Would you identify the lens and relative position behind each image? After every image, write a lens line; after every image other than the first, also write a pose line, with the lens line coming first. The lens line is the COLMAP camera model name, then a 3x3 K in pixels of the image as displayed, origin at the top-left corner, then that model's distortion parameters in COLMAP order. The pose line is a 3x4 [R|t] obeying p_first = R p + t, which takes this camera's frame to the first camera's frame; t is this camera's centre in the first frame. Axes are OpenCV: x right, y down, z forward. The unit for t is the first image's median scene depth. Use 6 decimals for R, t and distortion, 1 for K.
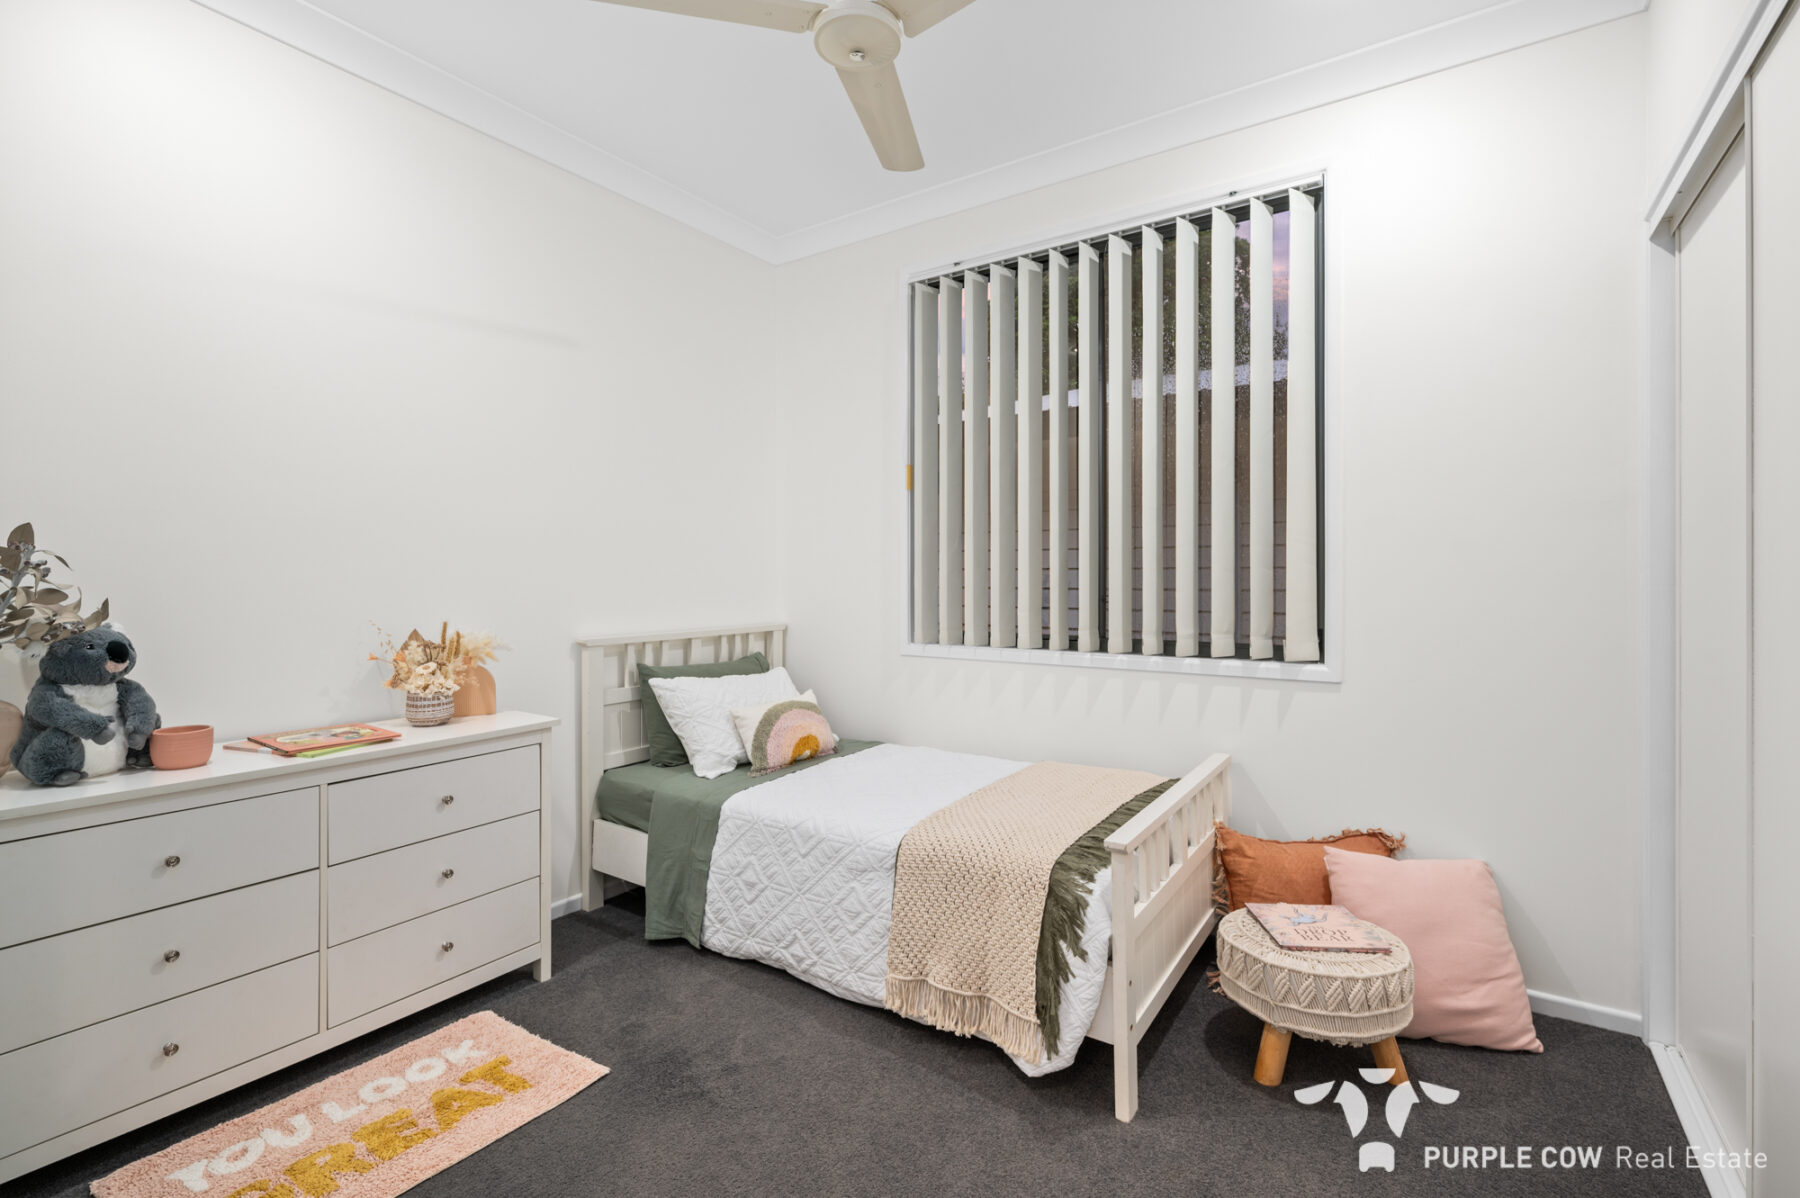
lens RADIAL K [[813.3, 0, 901.7], [0, 813.3, 581.6], [0, 0, 1]] dist [-0.000560, -0.000040]
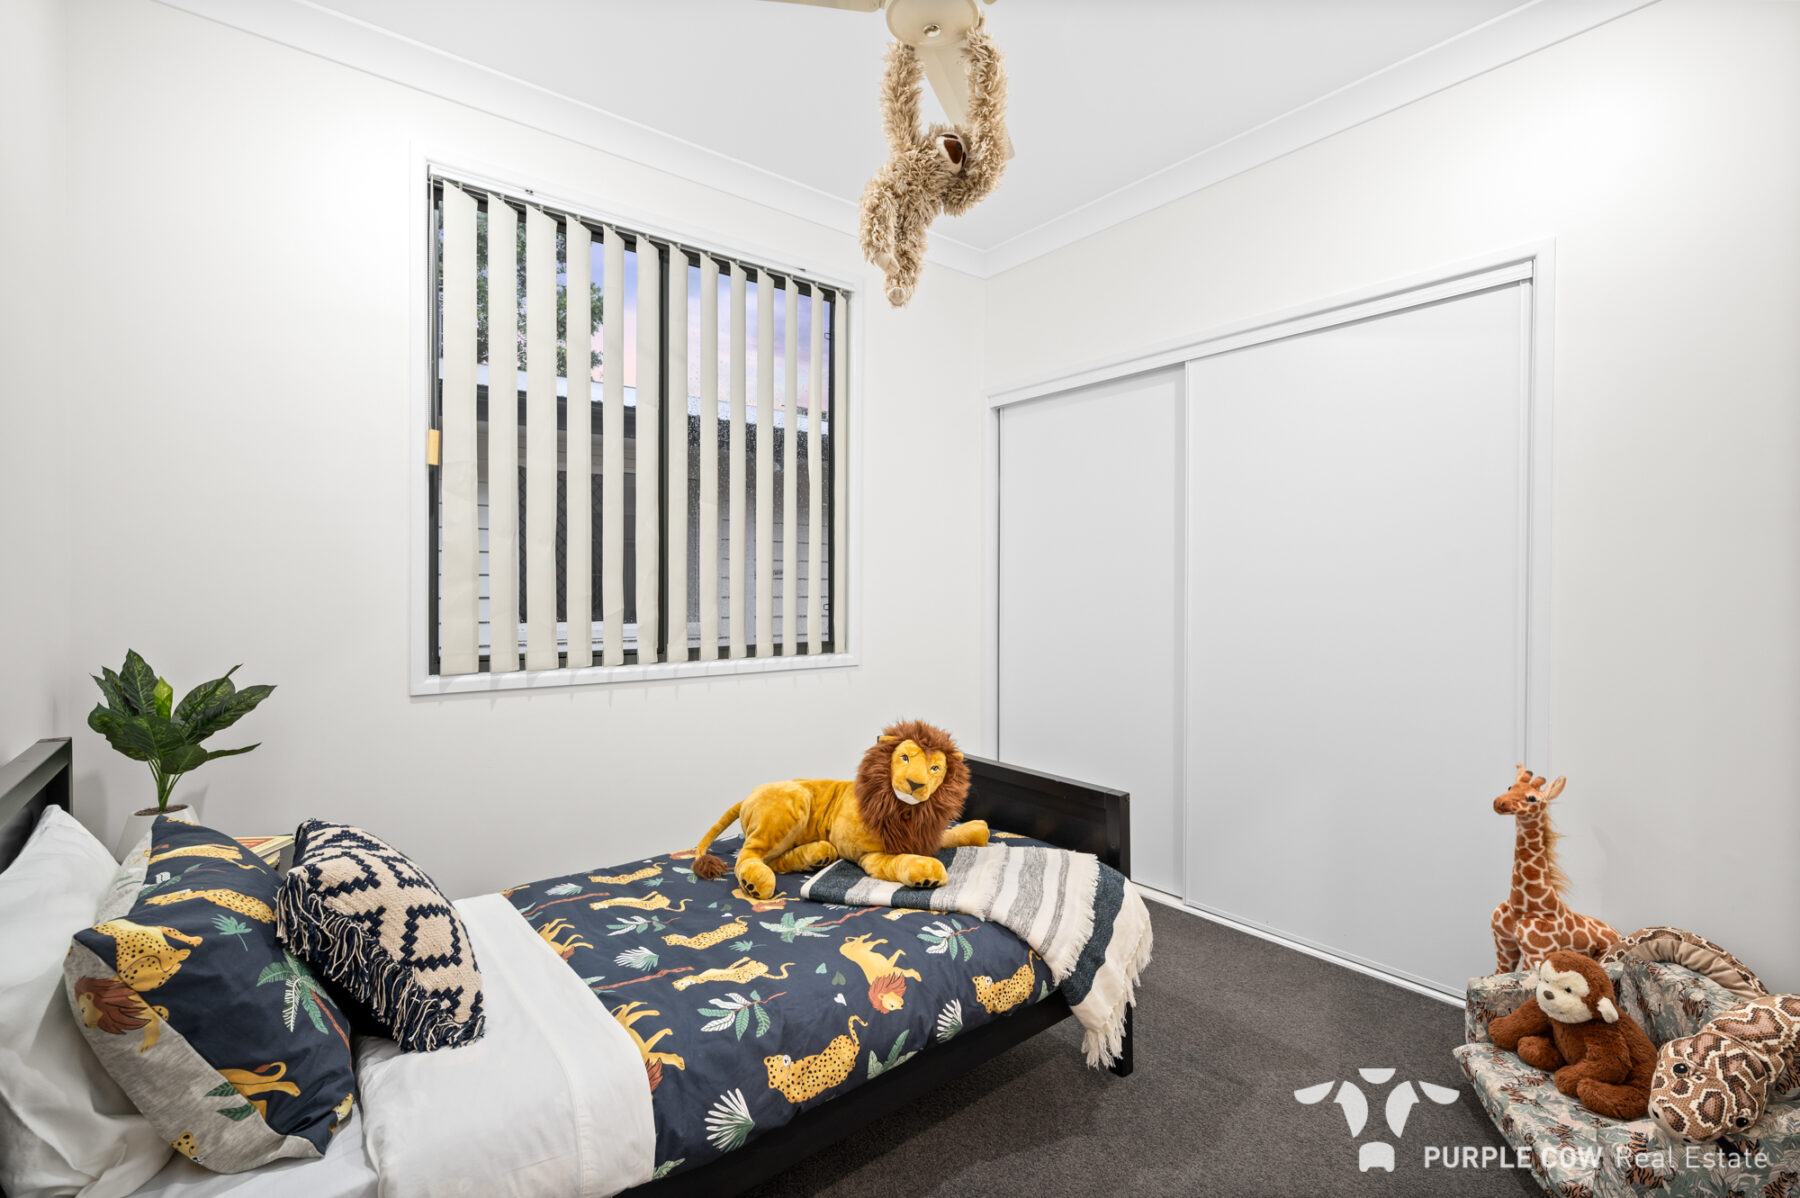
lens RADIAL K [[821.4, 0, 900.0], [0, 821.4, 599.0], [0, 0, 1]] dist [0.000294, -0.000002]
pose [[0.302791, -0.008208, 0.953022, -0.554655], [-0.001410, 0.999958, 0.009060, -0.001199], [-0.953056, -0.004087, 0.302767, 0.387545]]
